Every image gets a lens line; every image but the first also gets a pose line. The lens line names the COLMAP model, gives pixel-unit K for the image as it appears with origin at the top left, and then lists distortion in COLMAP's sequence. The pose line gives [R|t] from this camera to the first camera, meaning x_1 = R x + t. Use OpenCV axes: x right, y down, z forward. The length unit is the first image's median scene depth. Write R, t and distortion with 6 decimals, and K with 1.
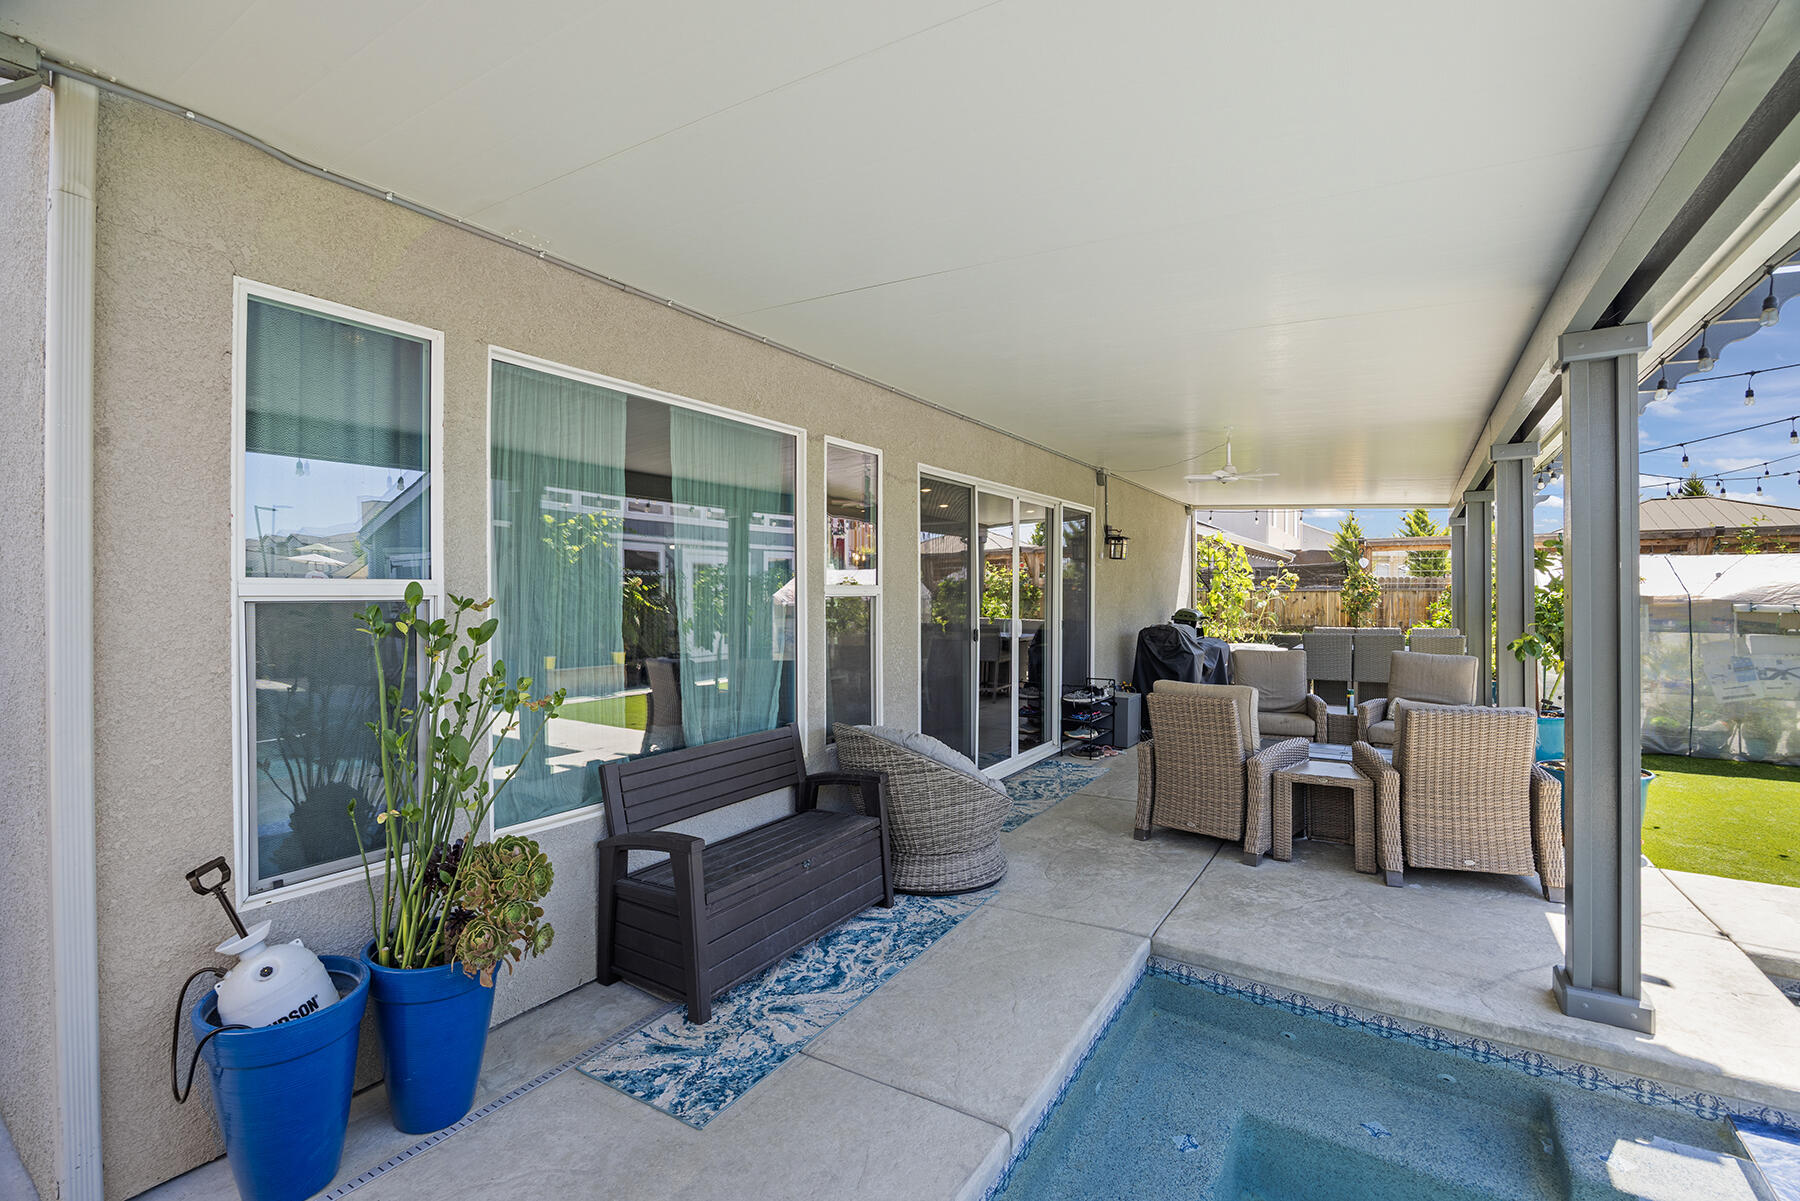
lens RADIAL K [[773.3, 0, 884.1], [0, 773.3, 596.1], [0, 0, 1]] dist [-0.001228, -0.000142]
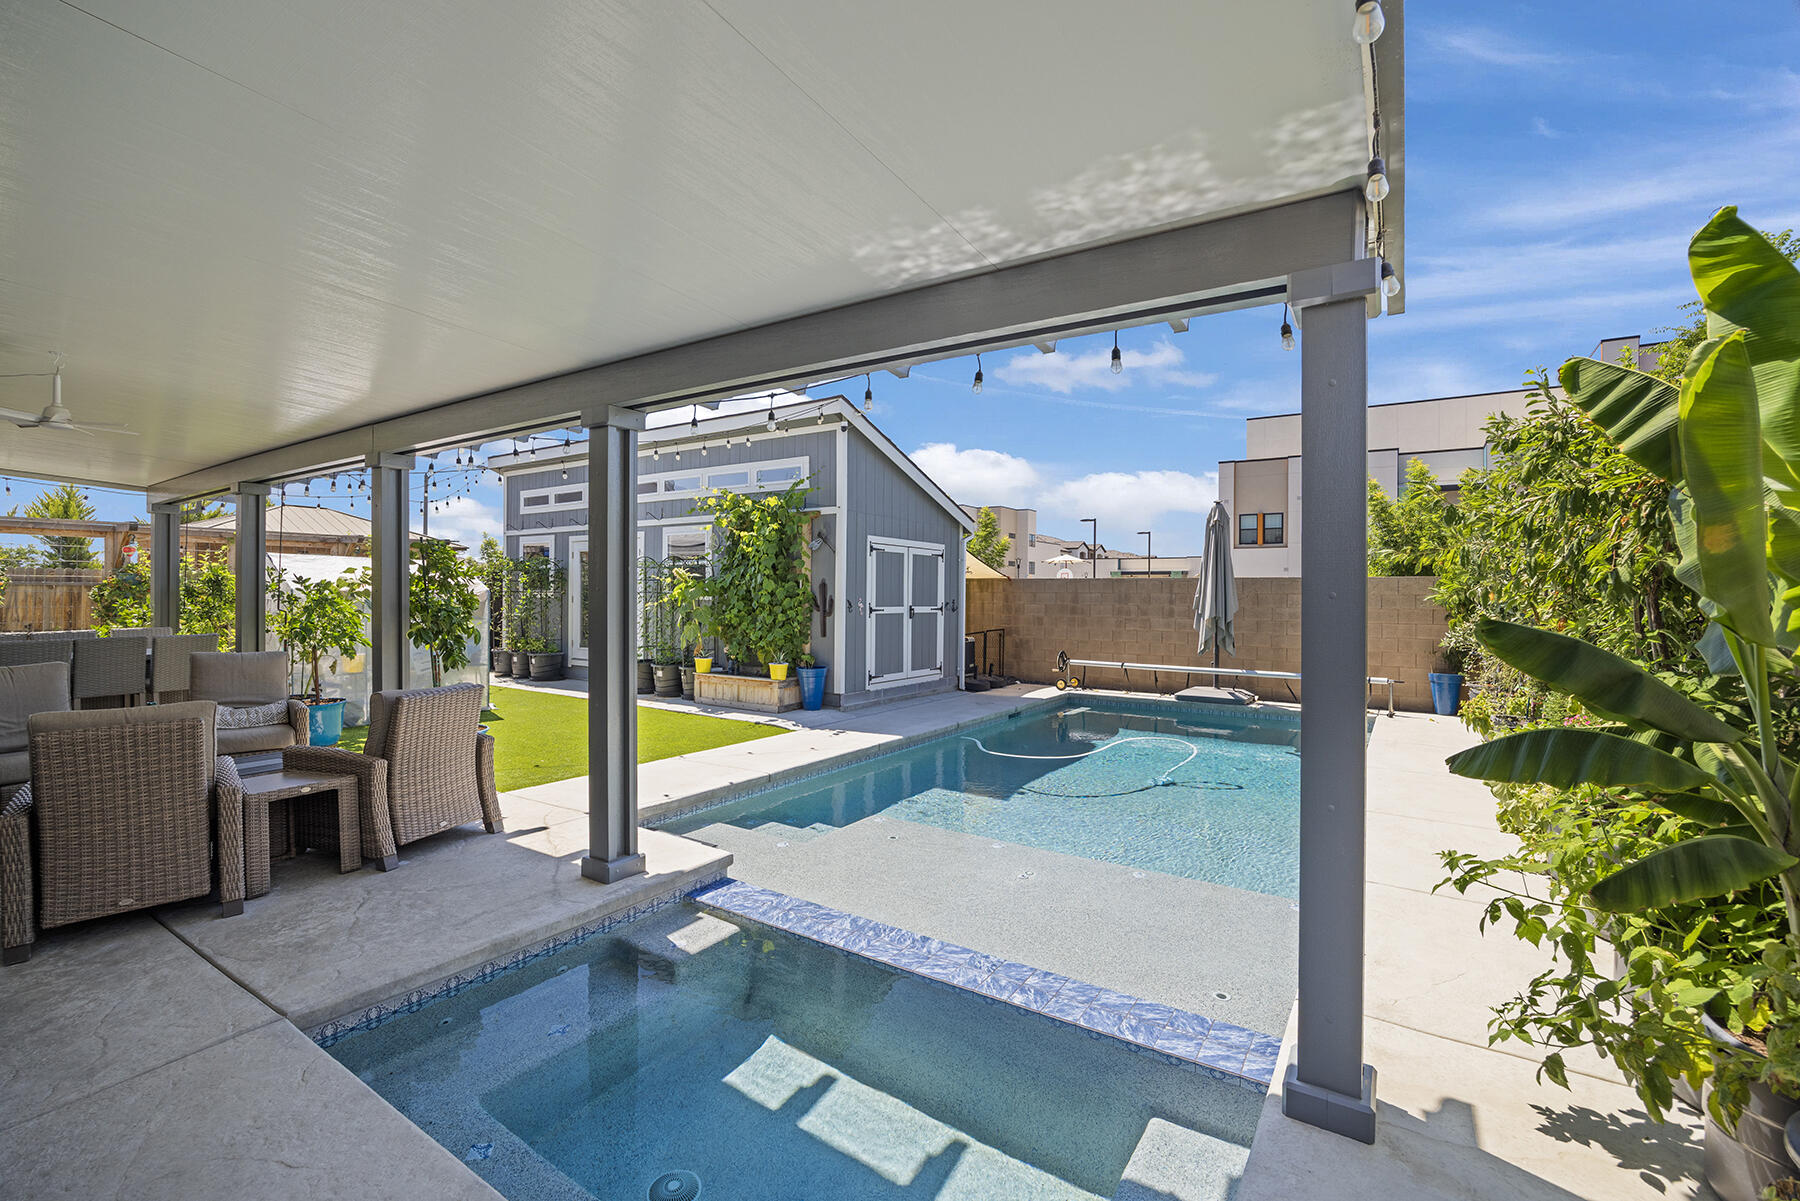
lens RADIAL K [[797.1, 0, 889.4], [0, 797.1, 600.6], [0, 0, 1]] dist [-0.002104, -0.000477]
pose [[0.018896, -0.007365, 0.999794, -0.385147], [-0.001172, 0.999972, 0.007388, 0.006662], [-0.999821, -0.001312, 0.018887, 0.308287]]
